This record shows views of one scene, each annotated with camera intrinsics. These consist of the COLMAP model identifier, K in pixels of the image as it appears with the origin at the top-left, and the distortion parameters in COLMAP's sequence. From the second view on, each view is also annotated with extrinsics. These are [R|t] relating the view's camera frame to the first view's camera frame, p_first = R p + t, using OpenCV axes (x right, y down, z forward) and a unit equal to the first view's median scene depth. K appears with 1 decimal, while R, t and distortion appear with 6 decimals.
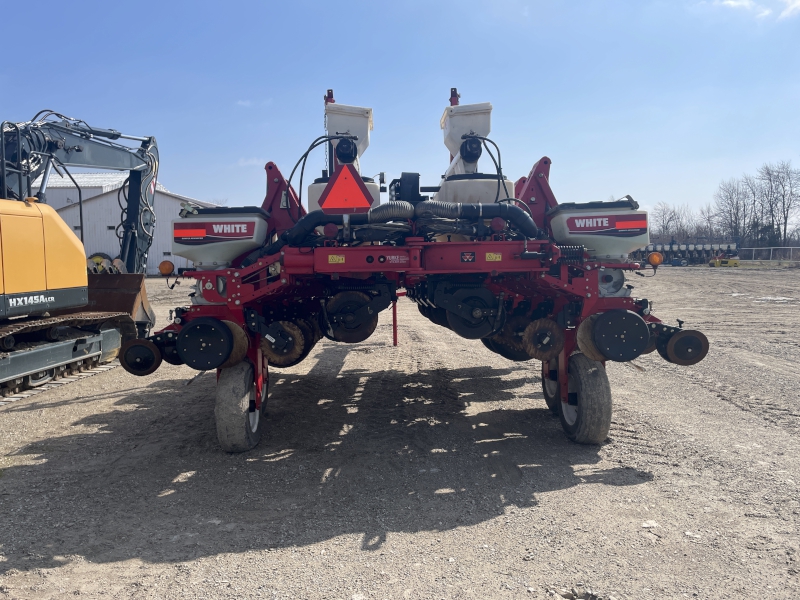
lens RADIAL K [[597.4, 0, 400.0], [0, 597.4, 300.0], [0, 0, 1]] dist [0.083790, -0.100674]
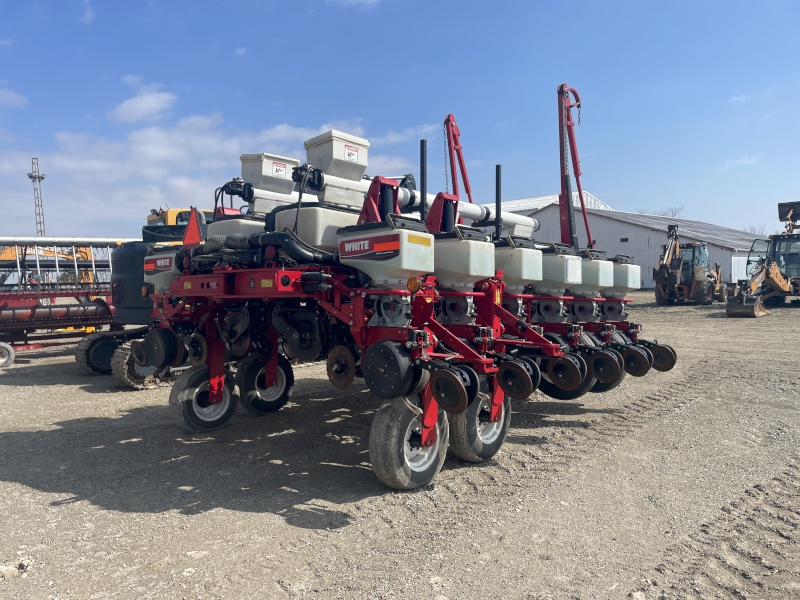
lens RADIAL K [[597.4, 0, 400.0], [0, 597.4, 300.0], [0, 0, 1]] dist [0.083790, -0.100674]
pose [[0.734637, 0.015828, -0.678276, 1.026121], [-0.030710, 0.999479, -0.009939, -0.038071], [0.677765, 0.028131, 0.734740, 0.371489]]
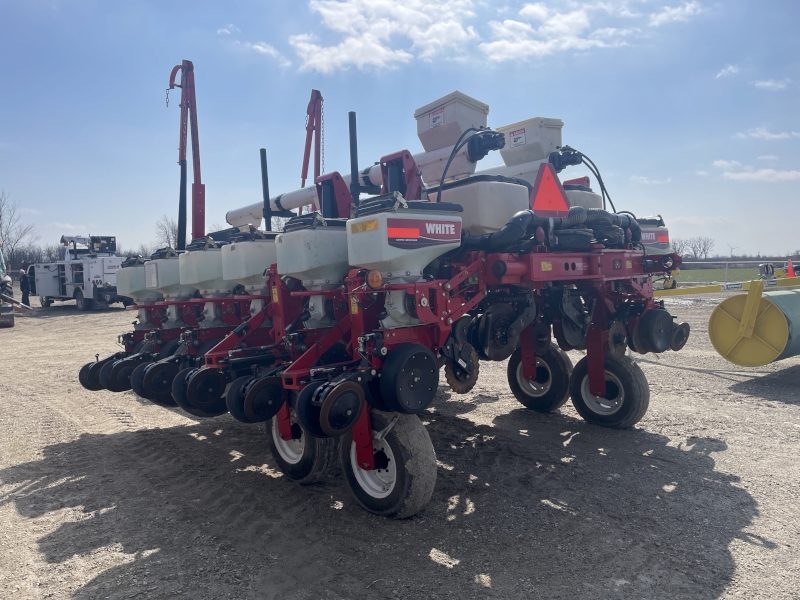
lens RADIAL K [[597.4, 0, 400.0], [0, 597.4, 300.0], [0, 0, 1]] dist [0.083790, -0.100674]
pose [[0.751564, -0.035502, 0.658705, -0.849179], [0.054801, 0.998459, -0.008713, -0.021104], [-0.657380, 0.042646, 0.752351, 0.446795]]
